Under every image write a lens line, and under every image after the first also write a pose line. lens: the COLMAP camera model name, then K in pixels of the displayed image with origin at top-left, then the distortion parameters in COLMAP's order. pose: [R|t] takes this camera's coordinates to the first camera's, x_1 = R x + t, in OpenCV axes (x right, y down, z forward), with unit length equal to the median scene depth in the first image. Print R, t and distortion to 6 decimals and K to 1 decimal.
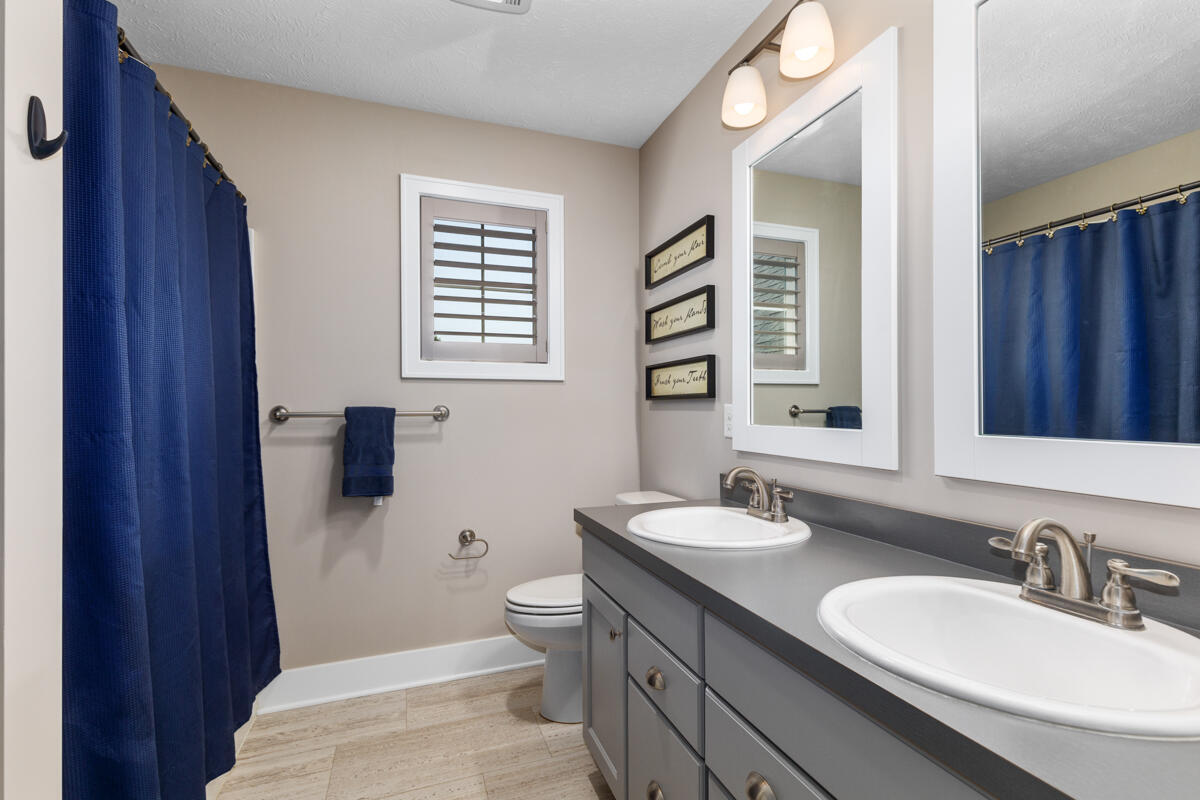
lens RADIAL K [[550.6, 0, 602.3], [0, 550.6, 401.2], [0, 0, 1]] dist [0.012418, -0.001328]
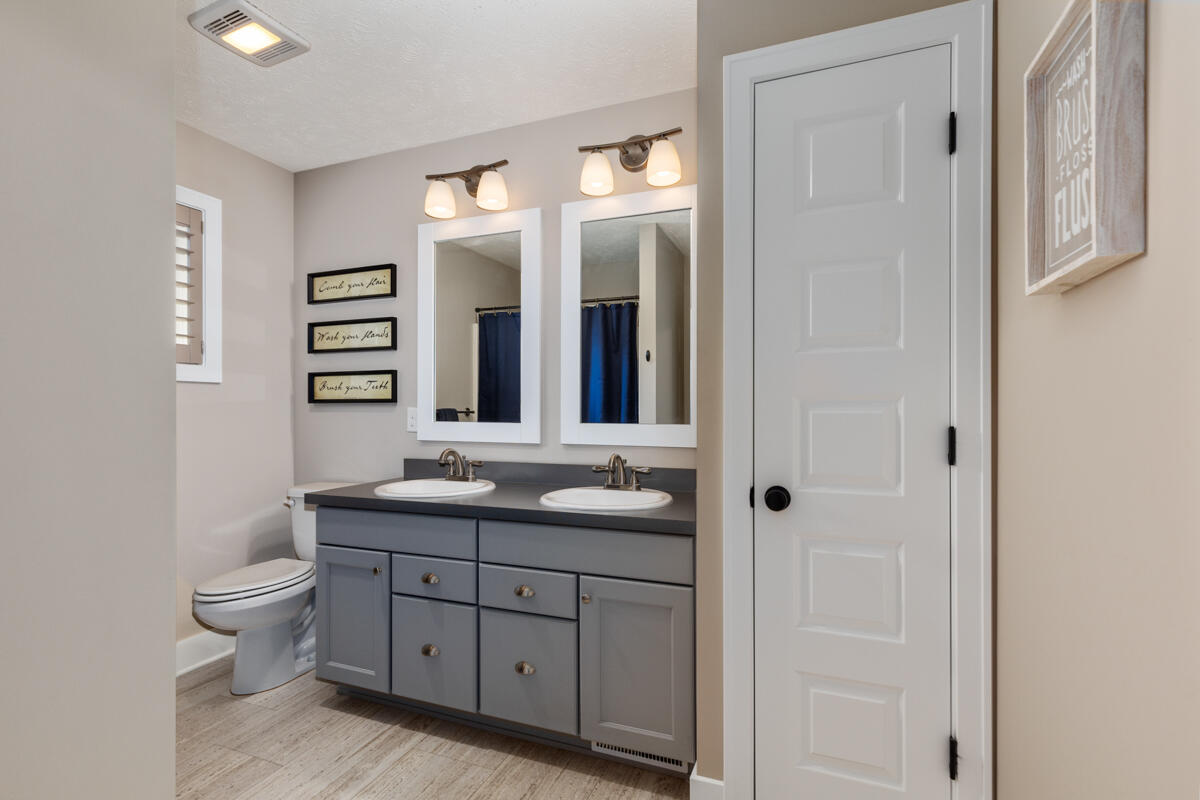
lens RADIAL K [[550.6, 0, 601.2], [0, 550.6, 404.6], [0, 0, 1]] dist [0.012418, -0.001328]
pose [[0.676532, 0.004617, 0.736398, -0.439270], [-0.008085, 0.999967, 0.001158, -0.006412], [-0.736369, -0.006737, 0.676547, -0.260248]]
